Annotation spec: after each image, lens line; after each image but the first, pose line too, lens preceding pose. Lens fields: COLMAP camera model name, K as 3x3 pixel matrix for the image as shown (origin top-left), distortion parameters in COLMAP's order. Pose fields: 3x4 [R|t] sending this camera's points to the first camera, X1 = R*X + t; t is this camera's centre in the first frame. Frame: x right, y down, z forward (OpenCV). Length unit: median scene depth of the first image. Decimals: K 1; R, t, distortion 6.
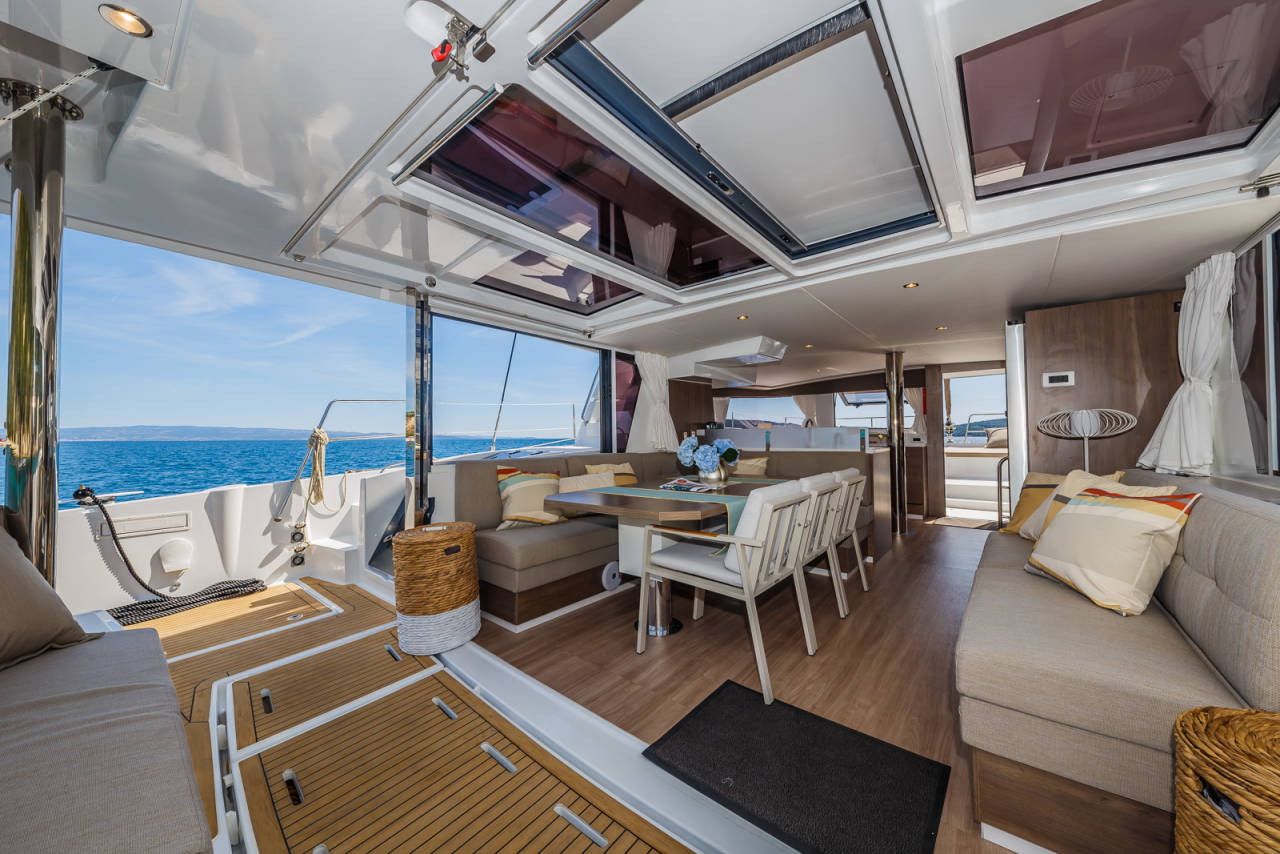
lens RADIAL K [[443.5, 0, 636.7], [0, 443.5, 427.3], [0, 0, 1]] dist [0.001308, -0.000145]
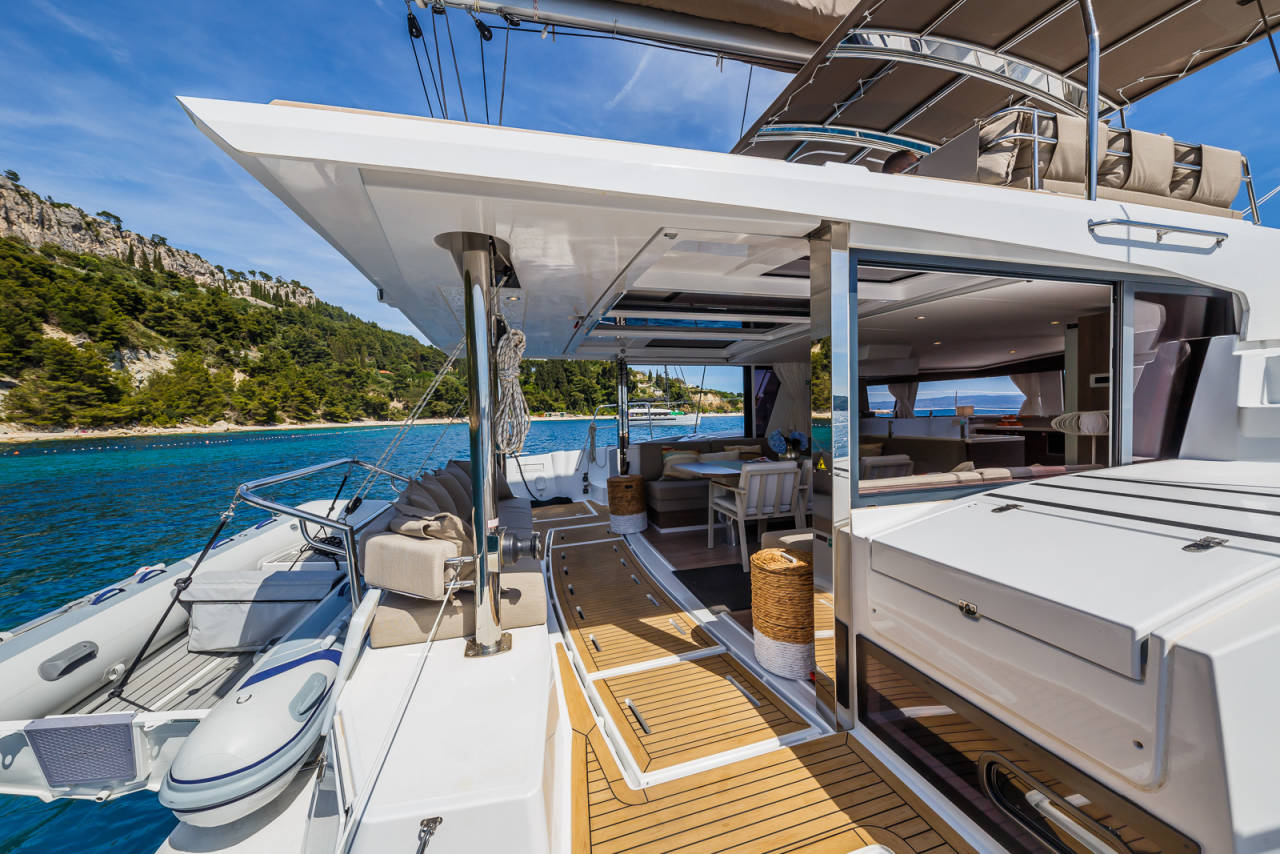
lens RADIAL K [[443.5, 0, 642.9], [0, 443.5, 430.9], [0, 0, 1]] dist [0.001308, -0.000145]
pose [[0.824455, 0.008832, -0.565858, 0.746598], [0.029777, 0.997816, 0.058959, -0.095348], [0.565143, -0.065459, 0.822392, -0.601072]]
